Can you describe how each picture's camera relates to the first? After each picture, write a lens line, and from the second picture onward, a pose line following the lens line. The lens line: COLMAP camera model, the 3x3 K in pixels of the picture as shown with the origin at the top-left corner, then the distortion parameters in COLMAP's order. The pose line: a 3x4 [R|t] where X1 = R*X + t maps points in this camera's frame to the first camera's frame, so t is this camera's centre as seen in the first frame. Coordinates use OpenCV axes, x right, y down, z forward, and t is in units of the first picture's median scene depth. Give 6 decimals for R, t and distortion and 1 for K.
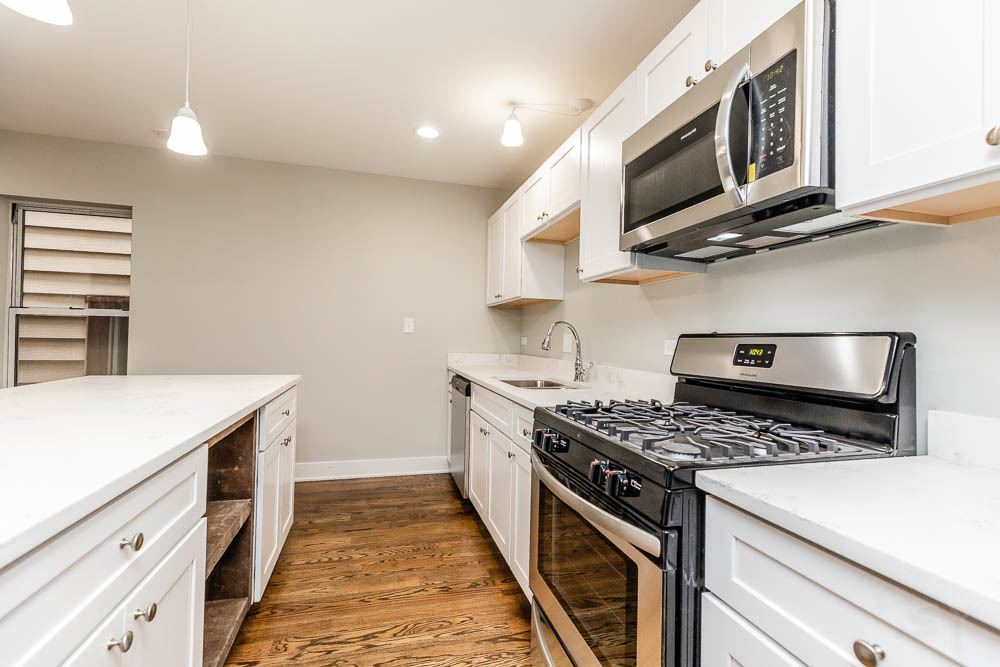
lens RADIAL K [[440.8, 0, 519.6], [0, 440.8, 332.0], [0, 0, 1]] dist [0.000275, 0.000105]
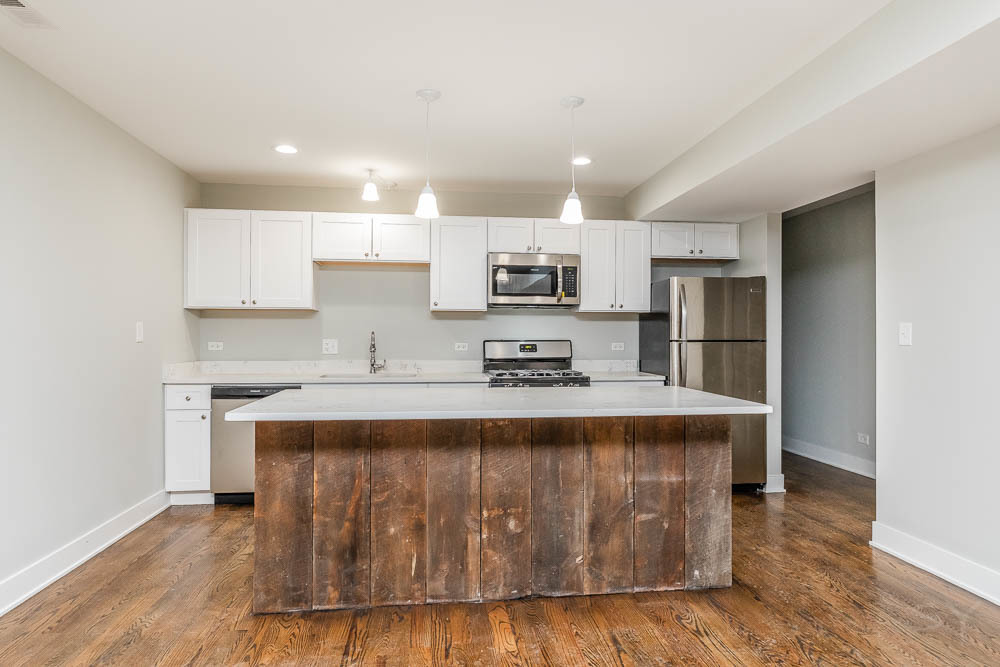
lens RADIAL K [[588.9, 0, 500.0], [0, 588.9, 333.5], [0, 0, 1]] dist [0.019841, 0.000275]
pose [[0.185298, -0.017389, 0.982529, -2.388445], [-0.011172, 0.999742, 0.019800, -0.084341], [-0.982619, -0.014646, 0.185056, 0.372717]]
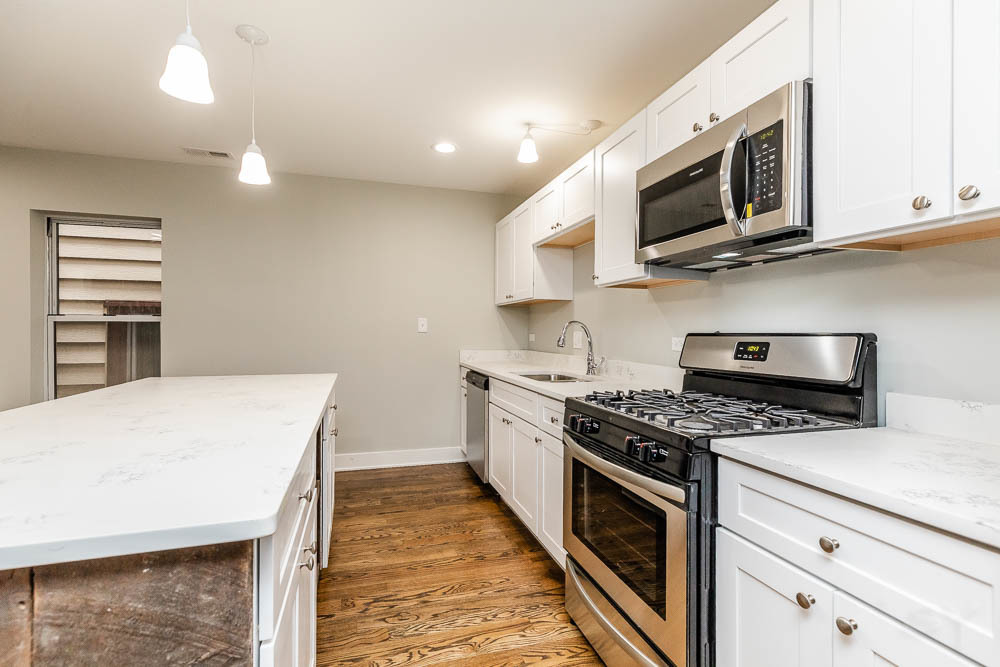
lens RADIAL K [[451.8, 0, 500.0], [0, 451.8, 333.5], [0, 0, 1]] dist [-0.001387, -0.000068]
pose [[0.999721, -0.019256, -0.013697, -0.110638], [0.019516, 0.999628, 0.019050, -0.025437], [0.013325, -0.019312, 0.999725, -0.195405]]
